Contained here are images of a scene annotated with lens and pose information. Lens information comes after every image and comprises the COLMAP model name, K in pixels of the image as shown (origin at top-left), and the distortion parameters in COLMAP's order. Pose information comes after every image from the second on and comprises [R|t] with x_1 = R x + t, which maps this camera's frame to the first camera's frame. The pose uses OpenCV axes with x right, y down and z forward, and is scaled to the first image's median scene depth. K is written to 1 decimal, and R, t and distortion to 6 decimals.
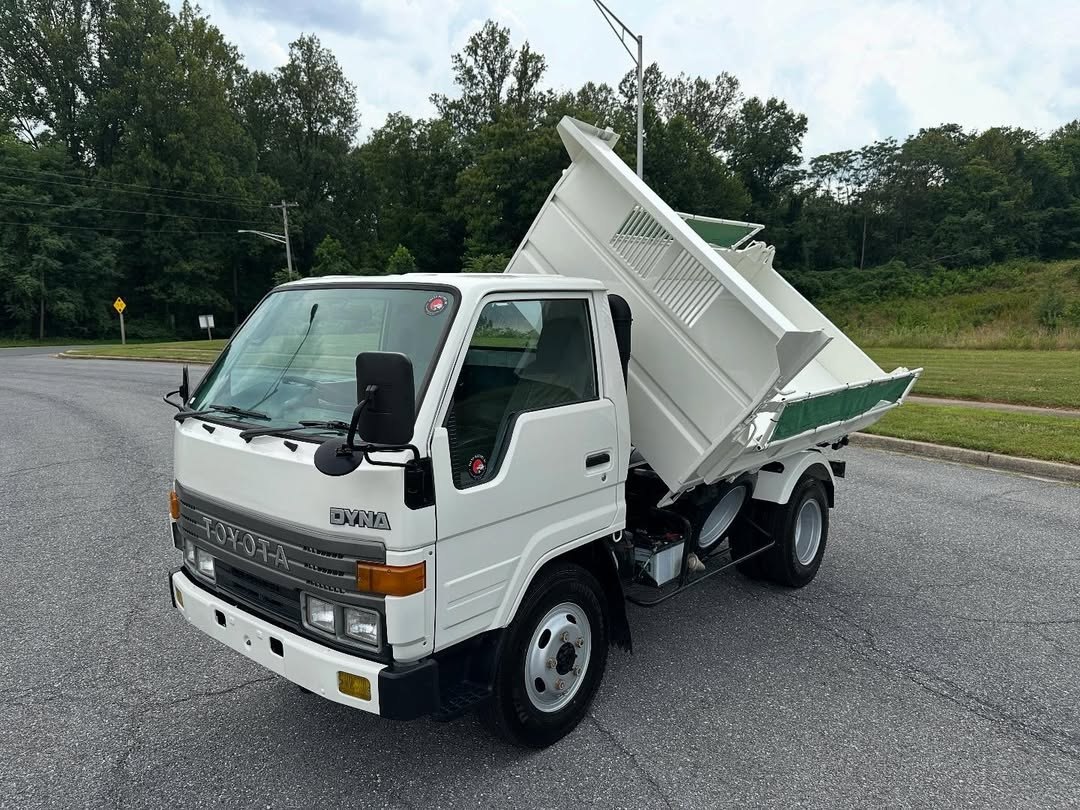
lens RADIAL K [[788.1, 0, 538.8], [0, 788.1, 403.0], [0, 0, 1]] dist [0.040960, -0.050871]
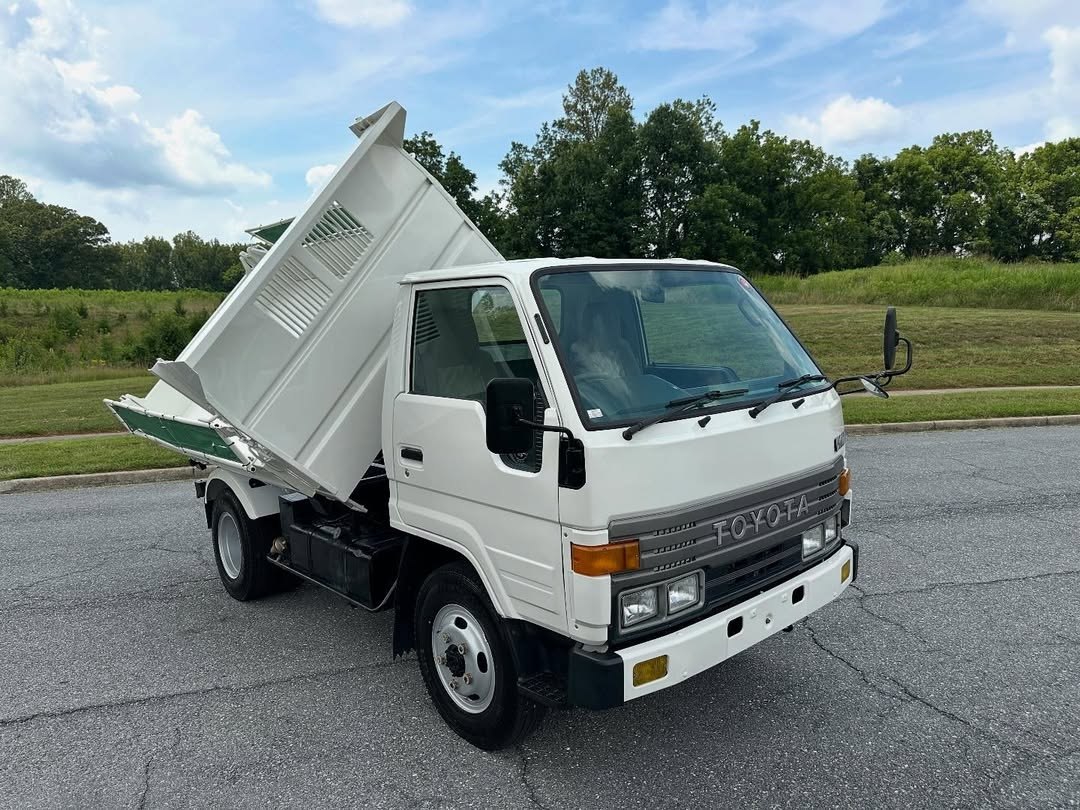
lens RADIAL K [[779.0, 0, 541.5], [0, 779.0, 419.9], [0, 0, 1]] dist [0.067223, -0.102372]
pose [[0.141154, -0.095914, 0.985330, -0.077230], [0.135131, 0.987847, 0.076800, -0.003306], [-0.980722, 0.122308, 0.152399, 0.062774]]
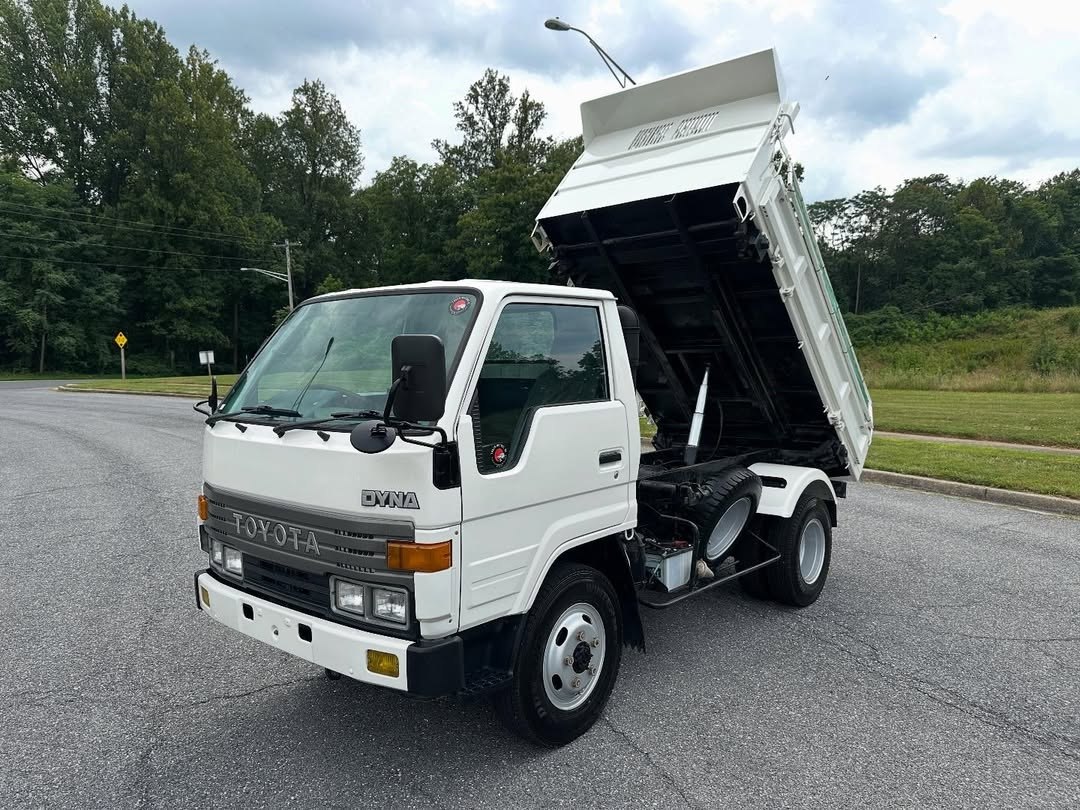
lens RADIAL K [[785.8, 0, 537.0], [0, 785.8, 404.8], [0, 0, 1]] dist [0.060474, -0.080060]
pose [[0.999922, 0.012049, 0.003415, -0.002060], [-0.011860, 0.998637, -0.050830, 0.003047], [-0.004023, 0.050786, 0.998701, -0.002897]]
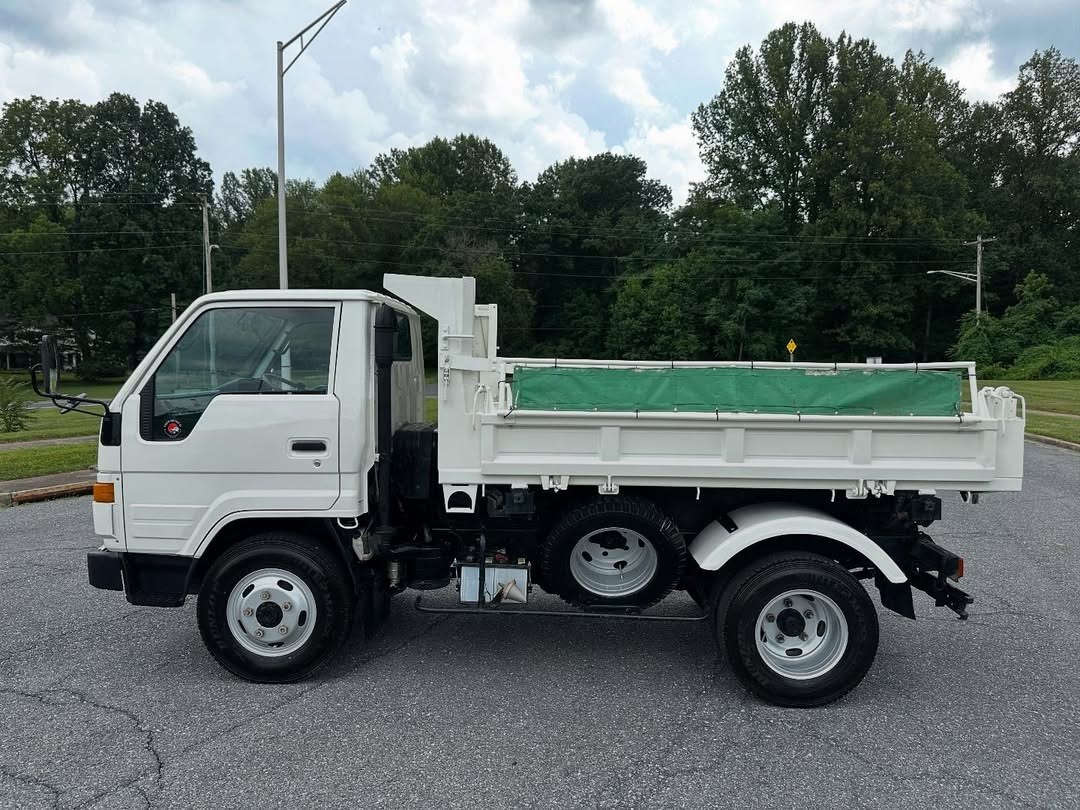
lens RADIAL K [[779.9, 0, 534.7], [0, 779.9, 404.4], [0, 0, 1]] dist [0.043350, -0.043638]
pose [[0.631807, 0.067874, -0.772148, 0.072424], [-0.108869, 0.994055, -0.001702, -0.001872], [0.767442, 0.085139, 0.635440, 0.032879]]
